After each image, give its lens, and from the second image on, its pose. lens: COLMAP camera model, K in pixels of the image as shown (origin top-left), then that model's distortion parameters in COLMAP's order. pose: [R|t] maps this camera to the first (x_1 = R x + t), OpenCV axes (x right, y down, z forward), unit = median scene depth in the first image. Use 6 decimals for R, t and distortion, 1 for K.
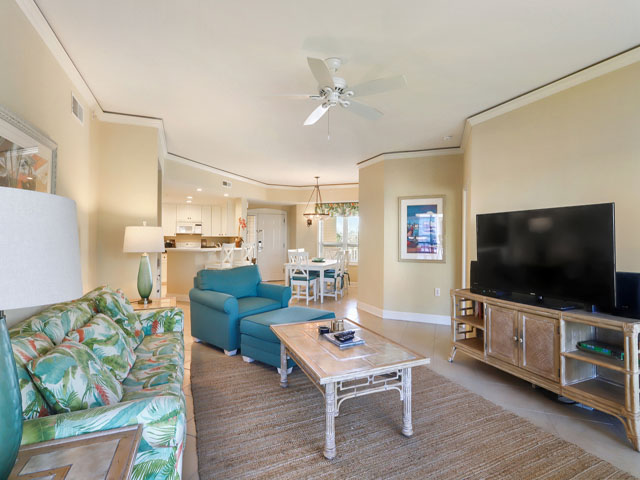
lens RADIAL K [[304.3, 0, 319.3], [0, 304.3, 237.5], [0, 0, 1]] dist [0.003672, 0.000465]
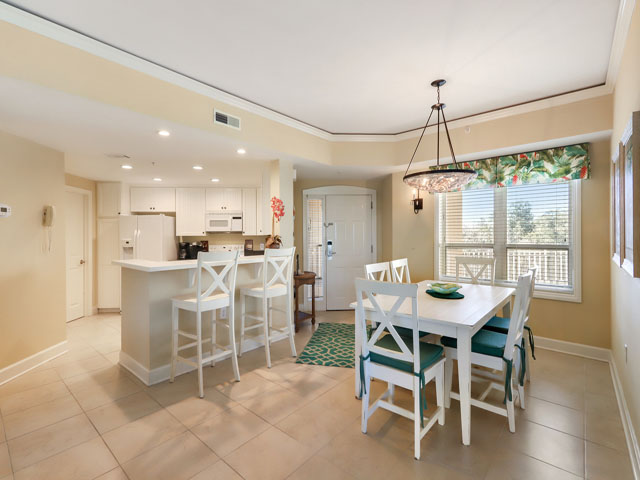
lens RADIAL K [[304.3, 0, 313.5], [0, 304.3, 238.3], [0, 0, 1]] dist [0.003672, 0.000465]
pose [[0.935601, -0.012864, -0.352825, -0.018019], [0.015201, 0.999877, 0.003854, 0.002309], [0.352732, -0.008969, 0.935682, 0.472387]]
